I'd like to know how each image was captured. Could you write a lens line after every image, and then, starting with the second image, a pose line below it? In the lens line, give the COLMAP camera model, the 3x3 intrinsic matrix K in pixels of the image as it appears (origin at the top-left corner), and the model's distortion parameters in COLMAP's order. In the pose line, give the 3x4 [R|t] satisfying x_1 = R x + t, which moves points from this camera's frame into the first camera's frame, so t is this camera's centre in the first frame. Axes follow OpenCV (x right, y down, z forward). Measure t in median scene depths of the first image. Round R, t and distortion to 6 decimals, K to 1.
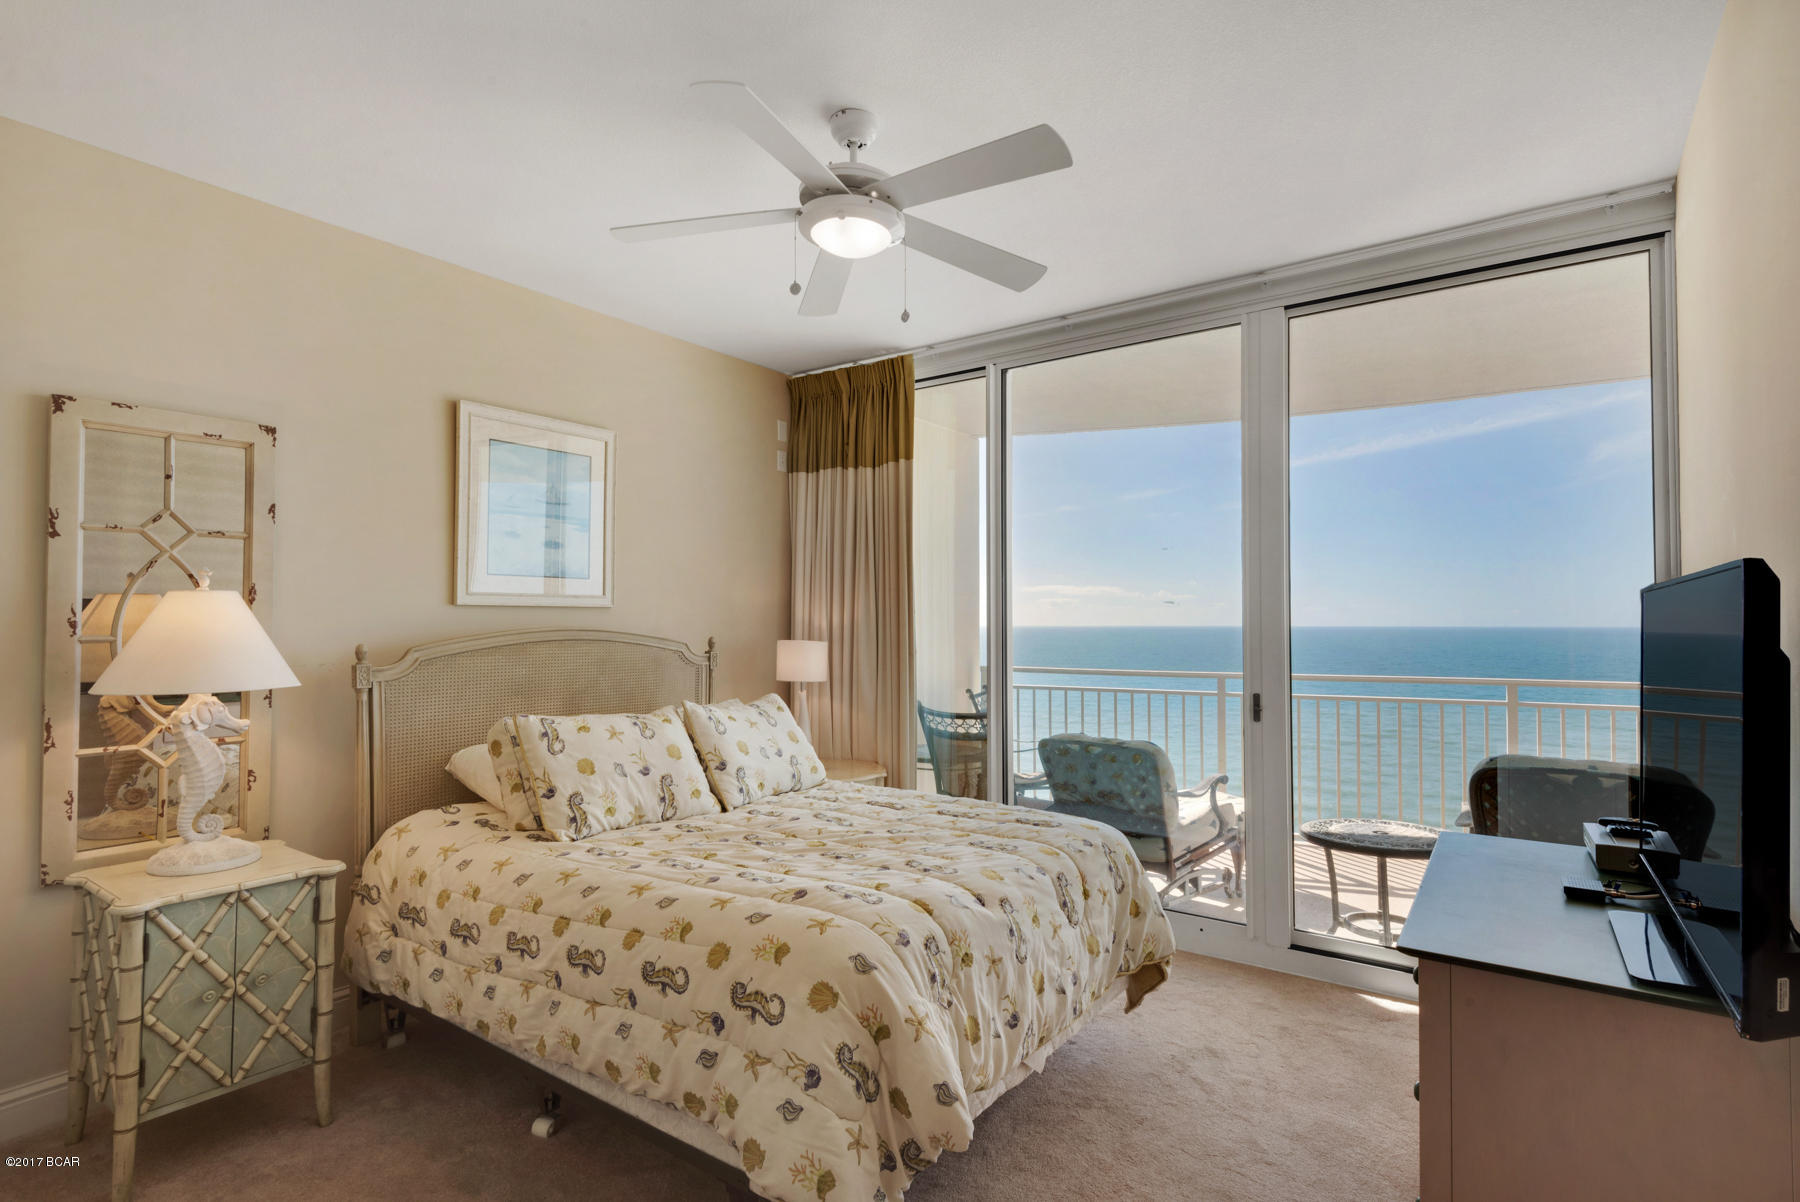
lens RADIAL K [[886.8, 0, 900.0], [0, 886.8, 601.0], [0, 0, 1]] dist [0.016492, -0.015373]
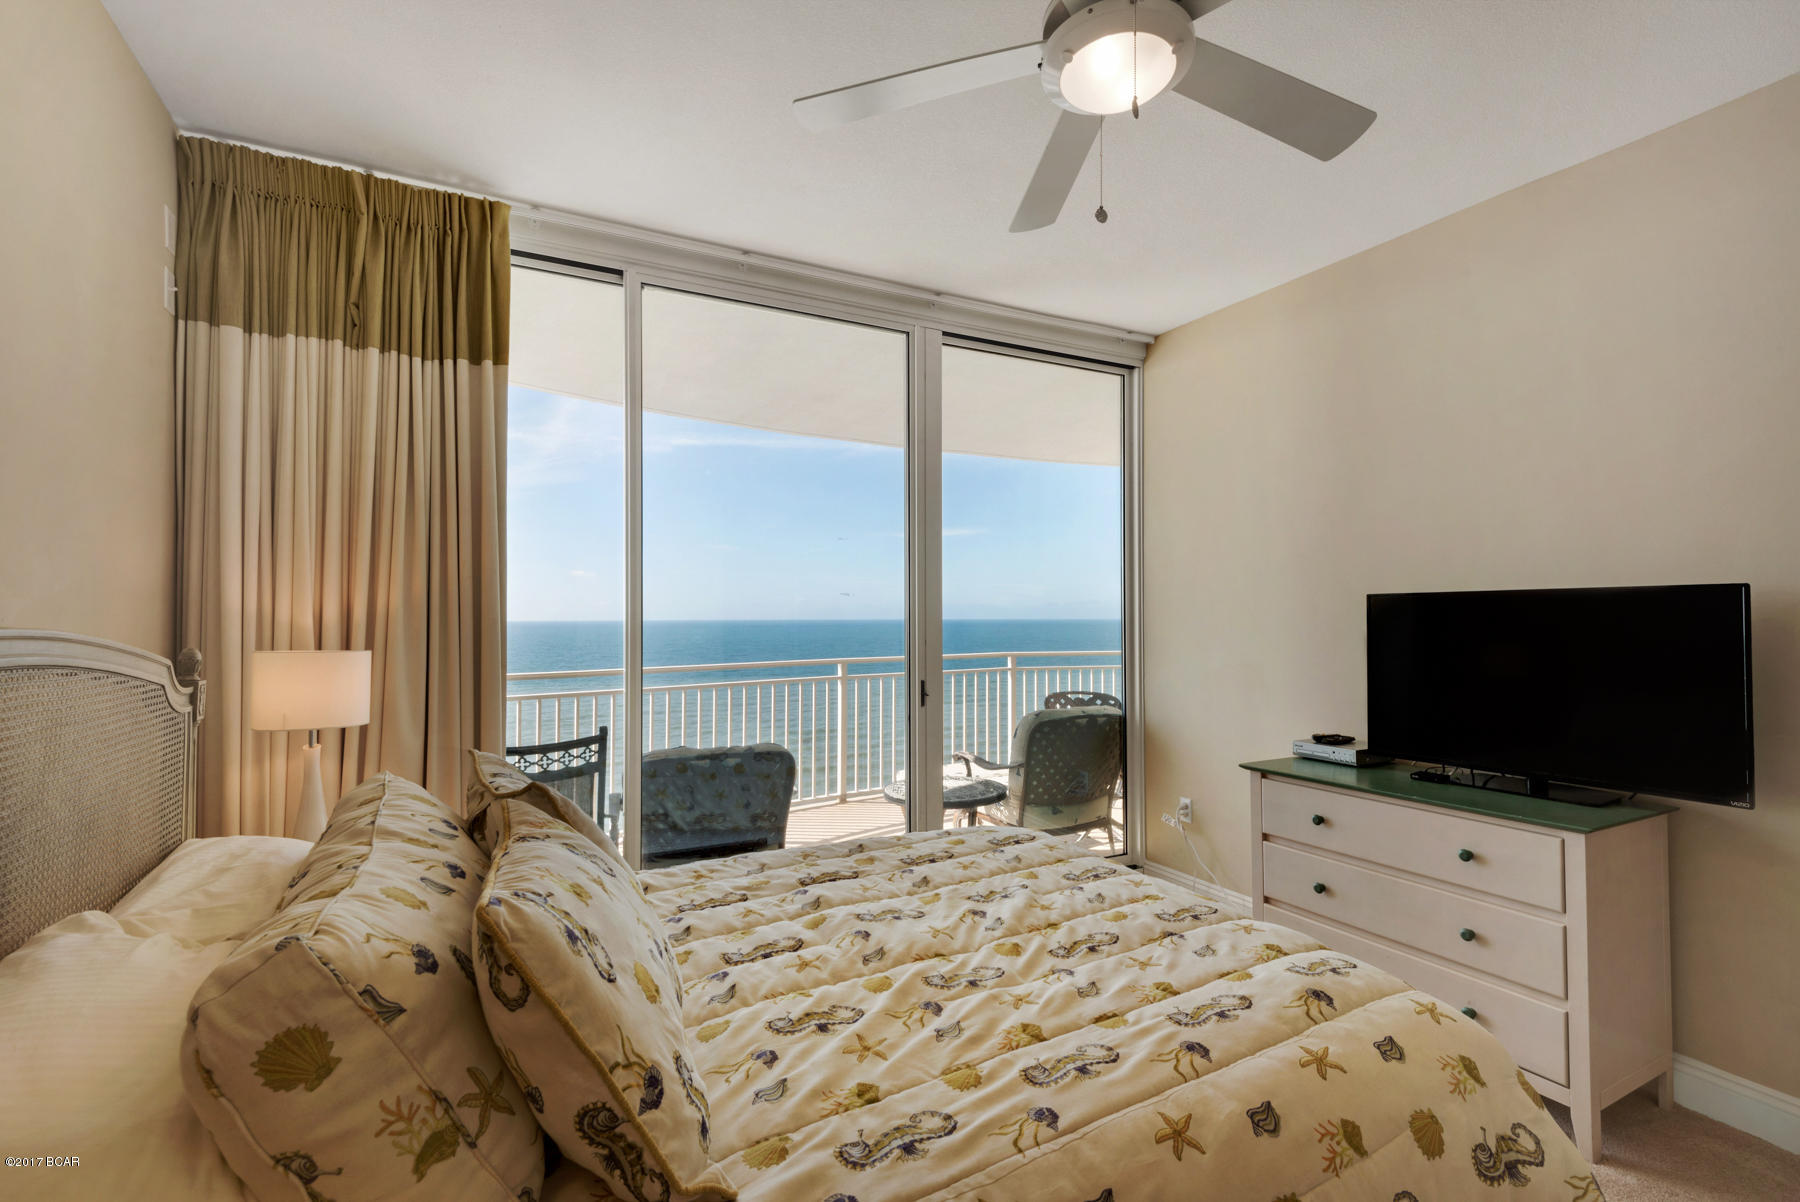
lens RADIAL K [[808.5, 0, 903.3], [0, 808.5, 603.0], [0, 0, 1]] dist [0.032515, -0.017593]
pose [[0.446113, 0.013869, 0.894869, -0.421792], [-0.019987, 0.999785, -0.005531, 0.013249], [-0.894753, -0.015419, 0.446294, 0.502569]]
